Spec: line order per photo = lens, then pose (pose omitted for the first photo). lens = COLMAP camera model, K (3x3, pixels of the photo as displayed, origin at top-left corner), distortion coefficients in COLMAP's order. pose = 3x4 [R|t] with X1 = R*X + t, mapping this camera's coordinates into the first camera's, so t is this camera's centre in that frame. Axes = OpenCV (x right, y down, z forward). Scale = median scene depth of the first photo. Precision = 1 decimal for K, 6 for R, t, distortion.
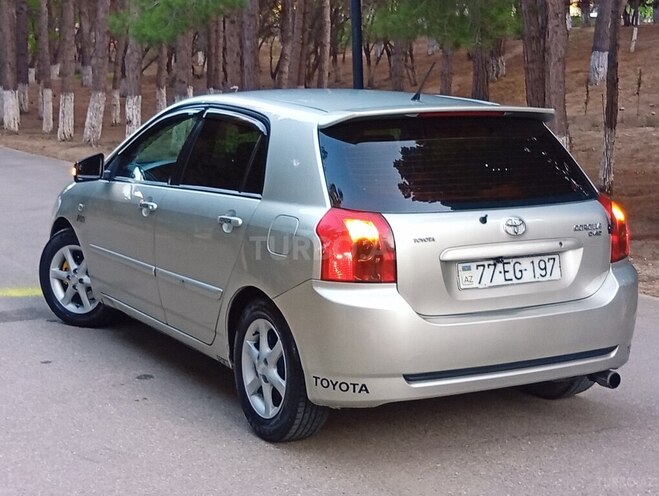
lens RADIAL K [[1187.6, 0, 329.5], [0, 1187.6, 248.0], [0, 0, 1]] dist [0.093694, 0.001627]
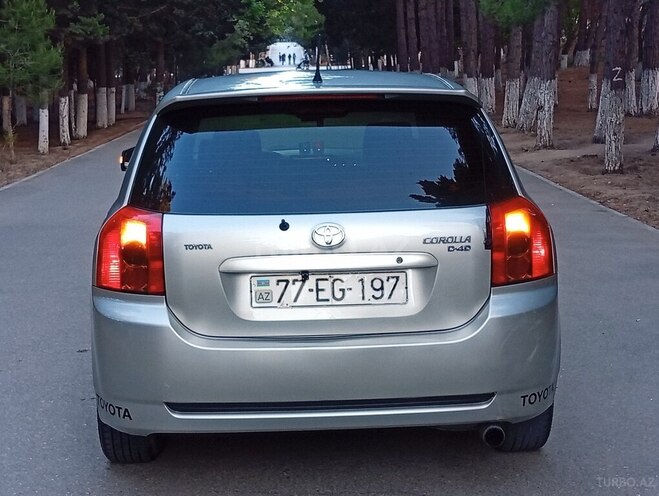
lens RADIAL K [[1187.6, 0, 329.5], [0, 1187.6, 248.0], [0, 0, 1]] dist [0.093694, 0.001627]
pose [[0.888750, 0.046729, -0.456004, 0.513728], [-0.041408, 0.998908, 0.021660, -0.026293], [0.456518, -0.000368, 0.889714, 0.269478]]
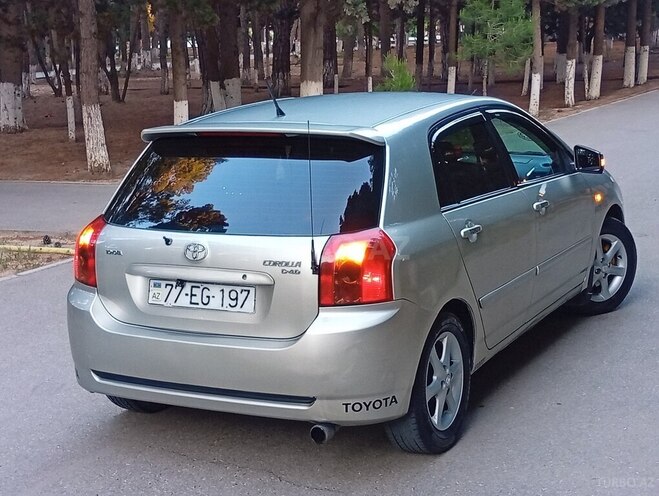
lens RADIAL K [[1187.6, 0, 329.5], [0, 1187.6, 248.0], [0, 0, 1]] dist [0.093694, 0.001627]
pose [[0.537553, 0.128853, -0.833327, 1.022737], [-0.081087, 0.991575, 0.101015, -0.128076], [0.839322, 0.013271, 0.543472, 0.535728]]
